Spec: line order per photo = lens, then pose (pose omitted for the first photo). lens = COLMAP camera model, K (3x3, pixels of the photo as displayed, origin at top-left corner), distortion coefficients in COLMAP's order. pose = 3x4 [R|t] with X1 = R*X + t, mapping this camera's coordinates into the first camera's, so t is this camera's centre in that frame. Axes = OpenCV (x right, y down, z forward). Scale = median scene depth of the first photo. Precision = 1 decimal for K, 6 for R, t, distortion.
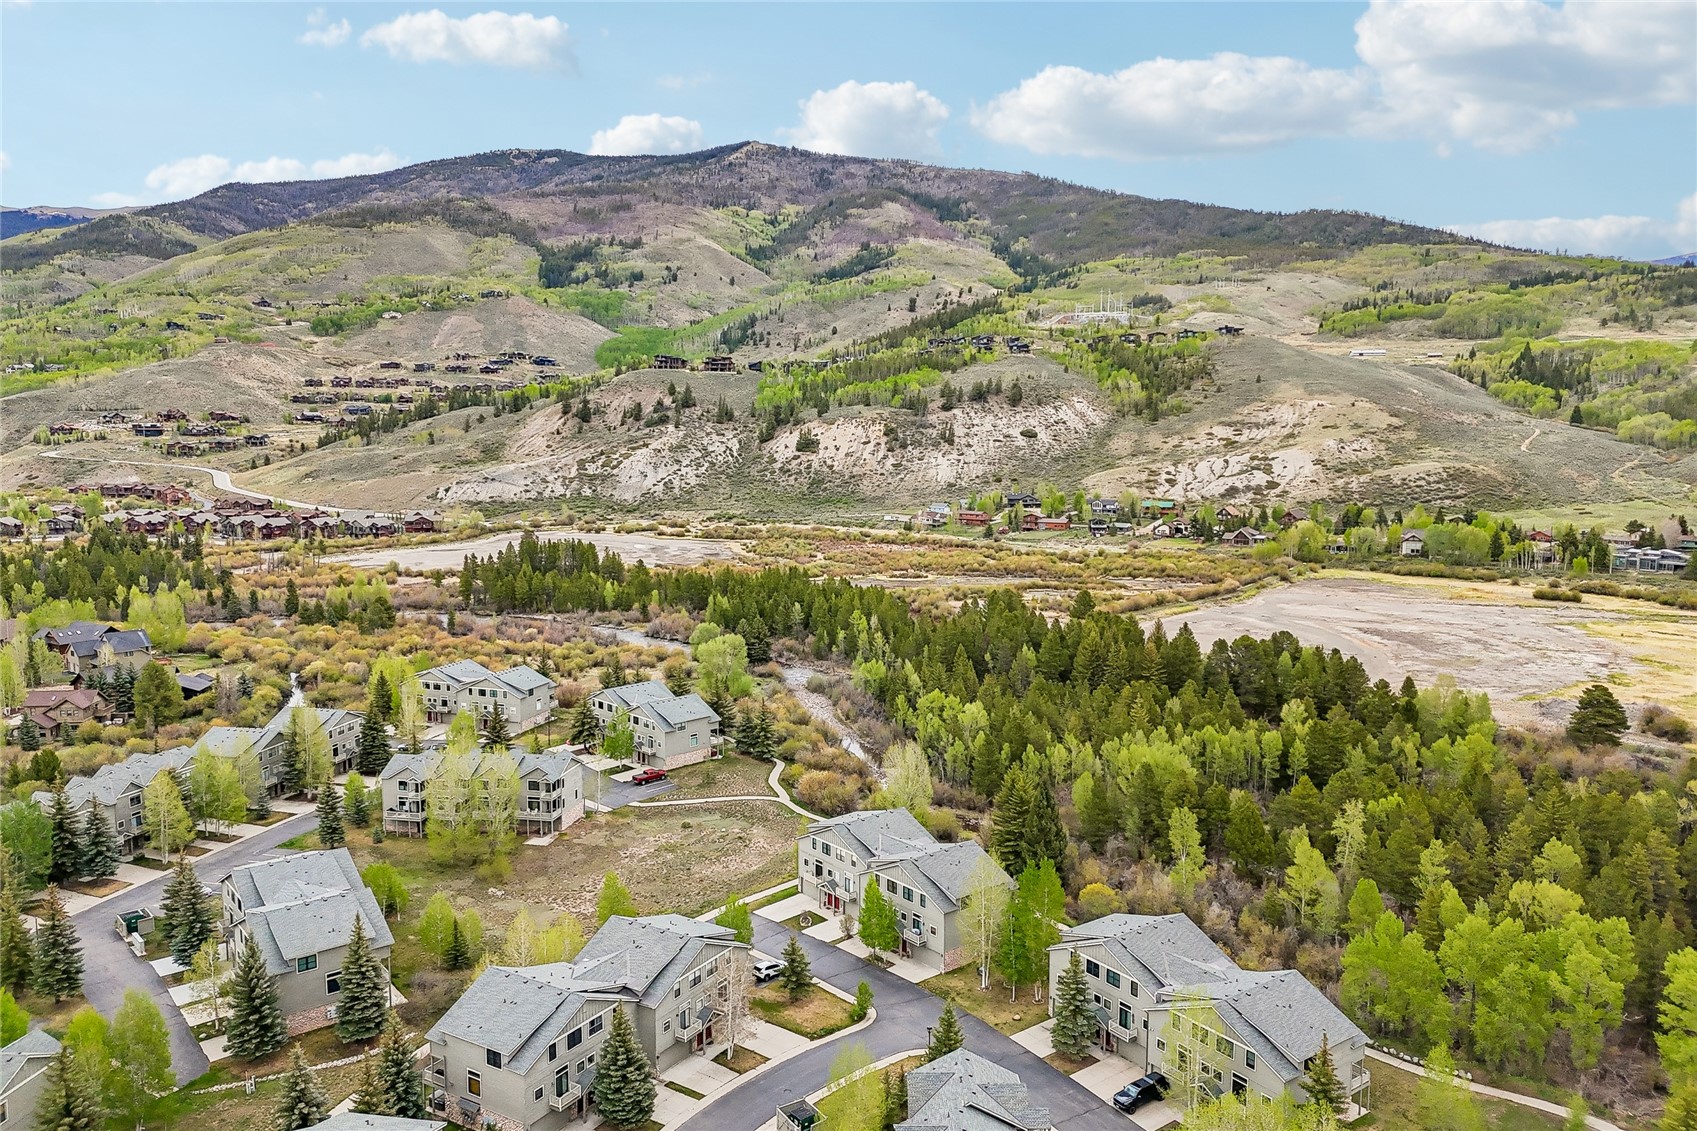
lens RADIAL K [[1240.3, 0, 857.0], [0, 1240.3, 557.6], [0, 0, 1]] dist [0.086535, -0.094619]
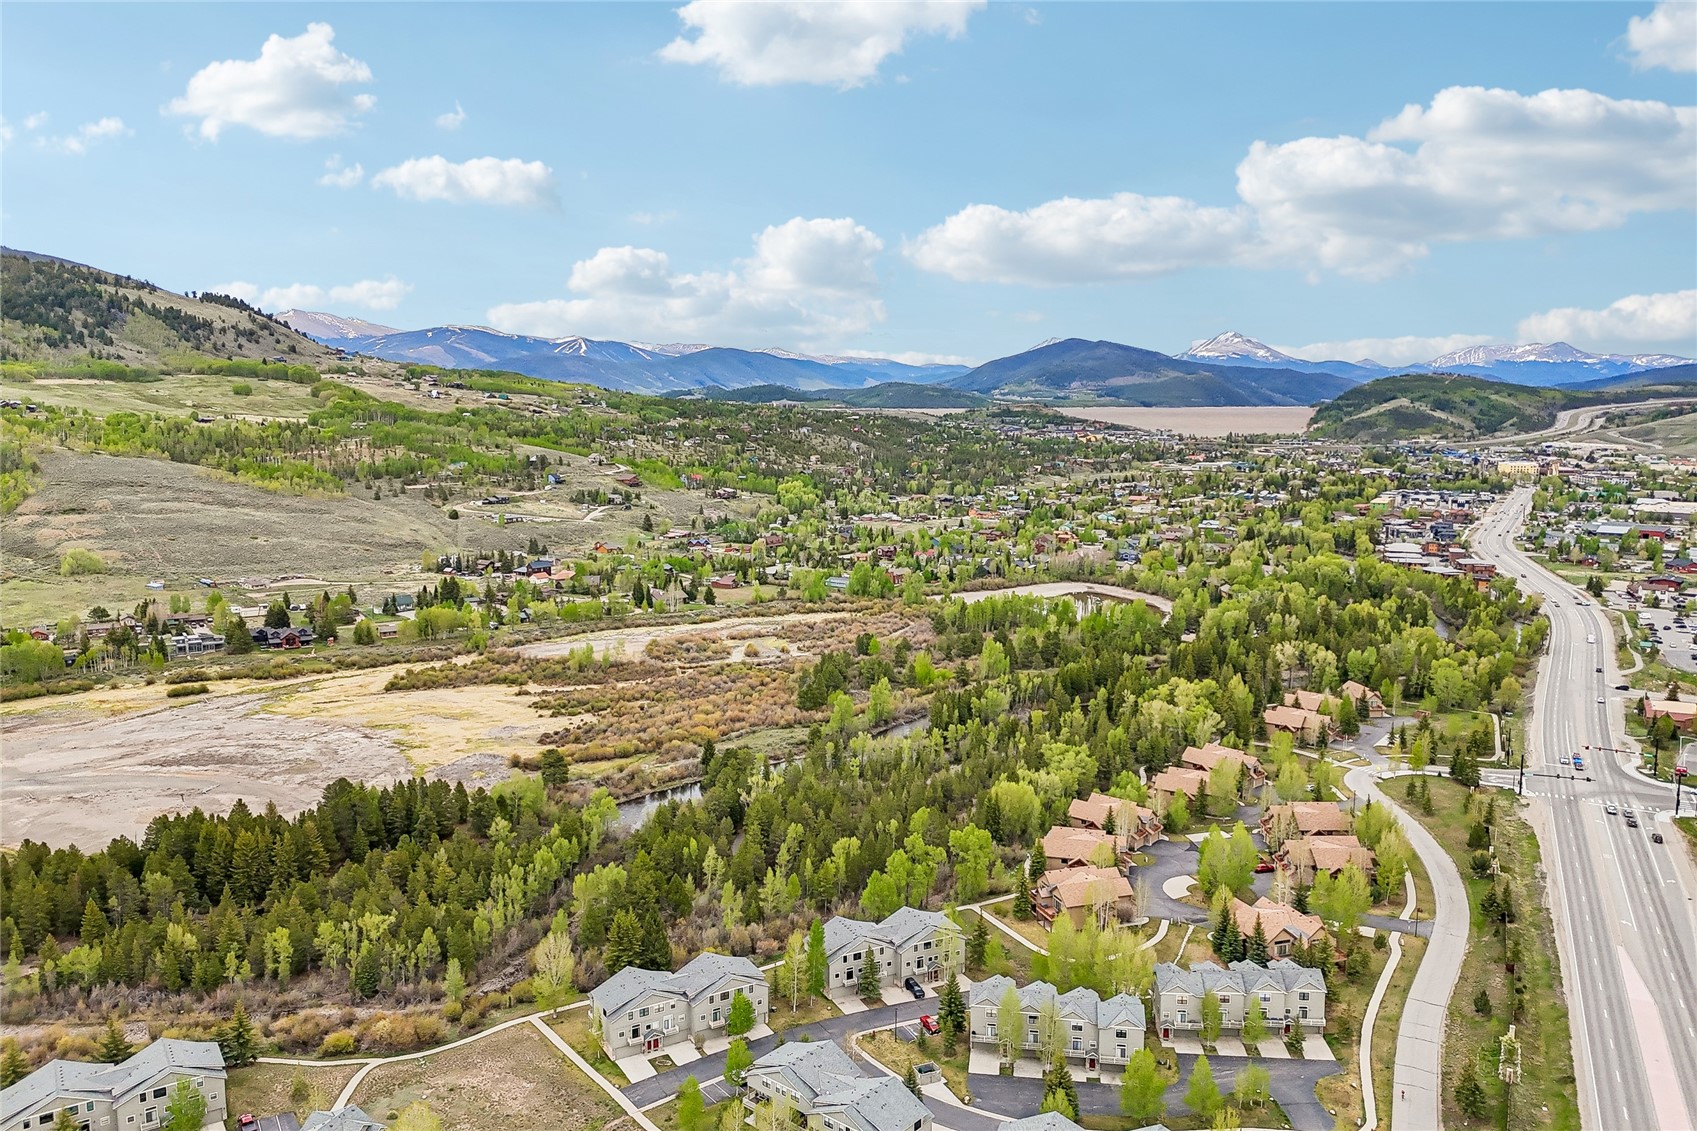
lens RADIAL K [[1240.3, 0, 856.1], [0, 1240.3, 573.4], [0, 0, 1]] dist [0.086535, -0.094619]
pose [[0.155003, -0.133165, 0.978898, -0.182522], [0.114671, 0.986601, 0.116056, -0.053956], [-0.981236, 0.094262, 0.168197, 0.070135]]
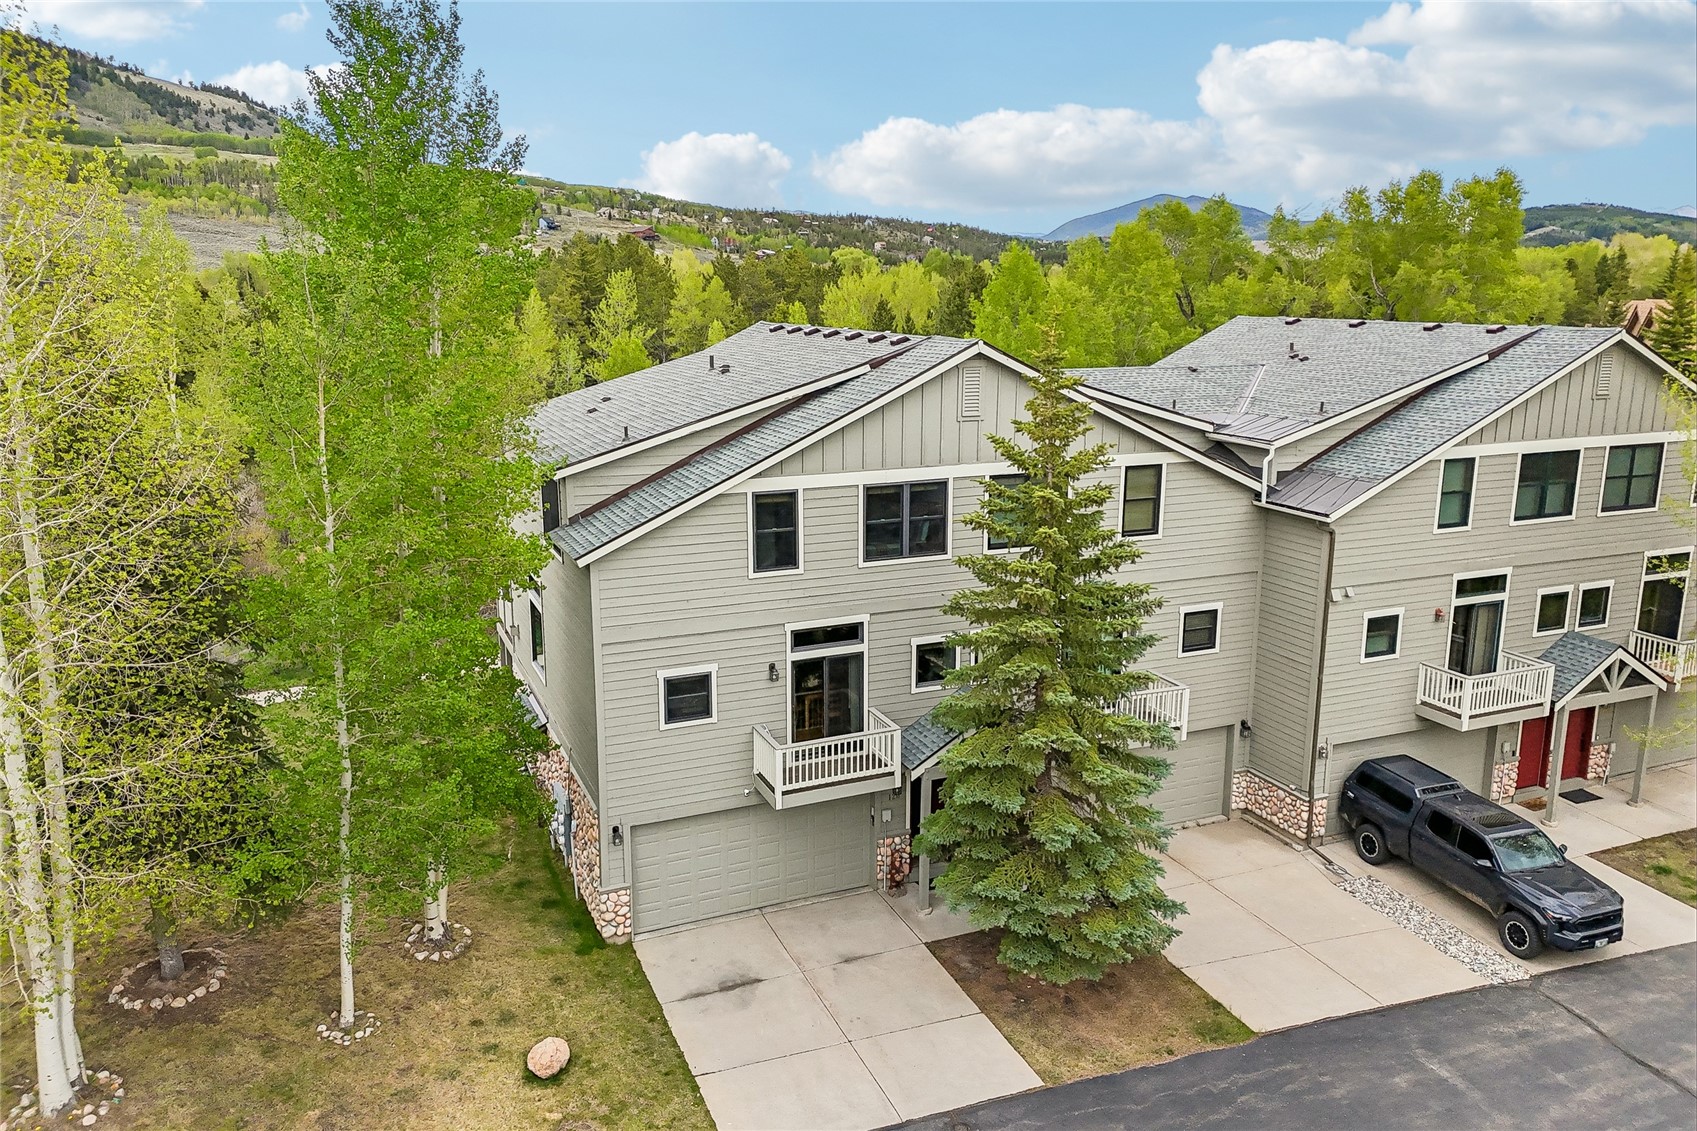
lens RADIAL K [[1240.3, 0, 855.5], [0, 1240.3, 562.2], [0, 0, 1]] dist [0.086535, -0.094619]
pose [[0.211741, -0.214069, 0.953593, 0.000574], [0.114117, 0.974458, 0.193414, 0.033364], [-0.970641, 0.067868, 0.230762, 0.108663]]
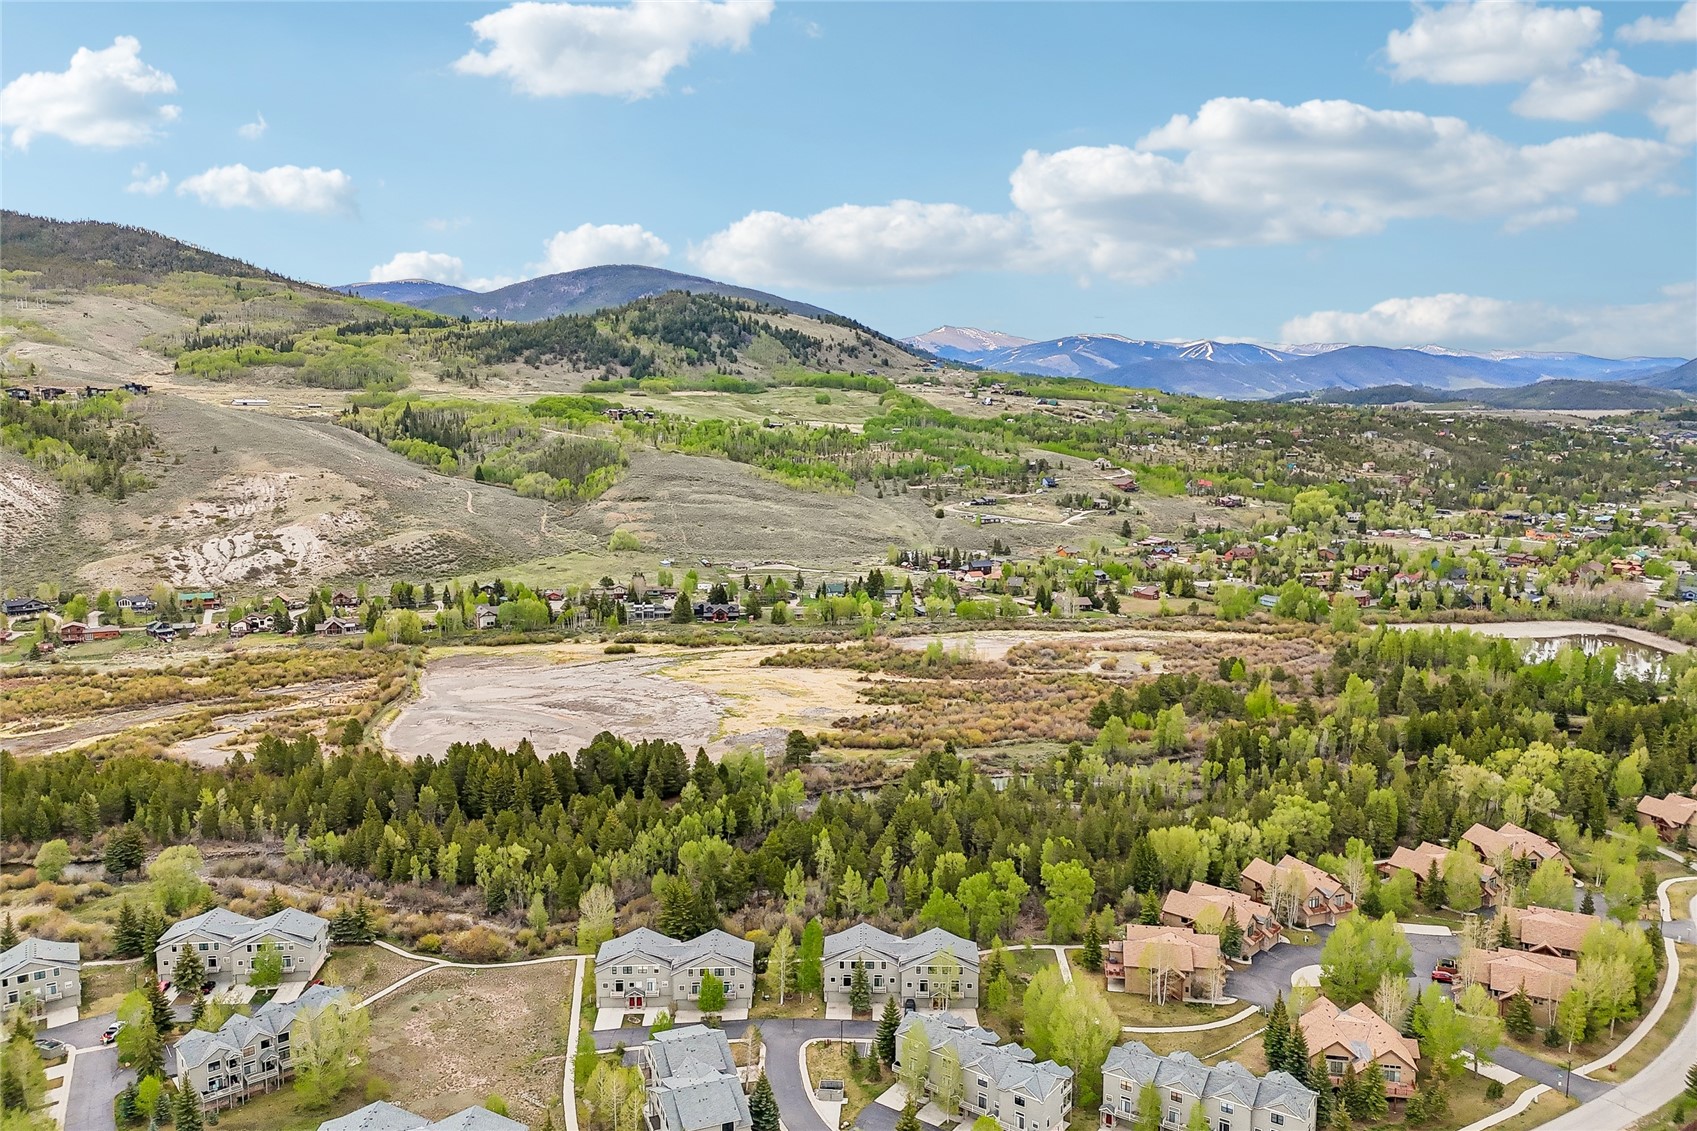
lens RADIAL K [[1240.3, 0, 855.0], [0, 1240.3, 571.9], [0, 0, 1]] dist [0.086535, -0.094619]
pose [[0.603569, -0.104223, 0.790470, -0.141636], [0.094673, 0.993774, 0.058741, -0.042847], [-0.791670, 0.039382, 0.609678, -0.020680]]
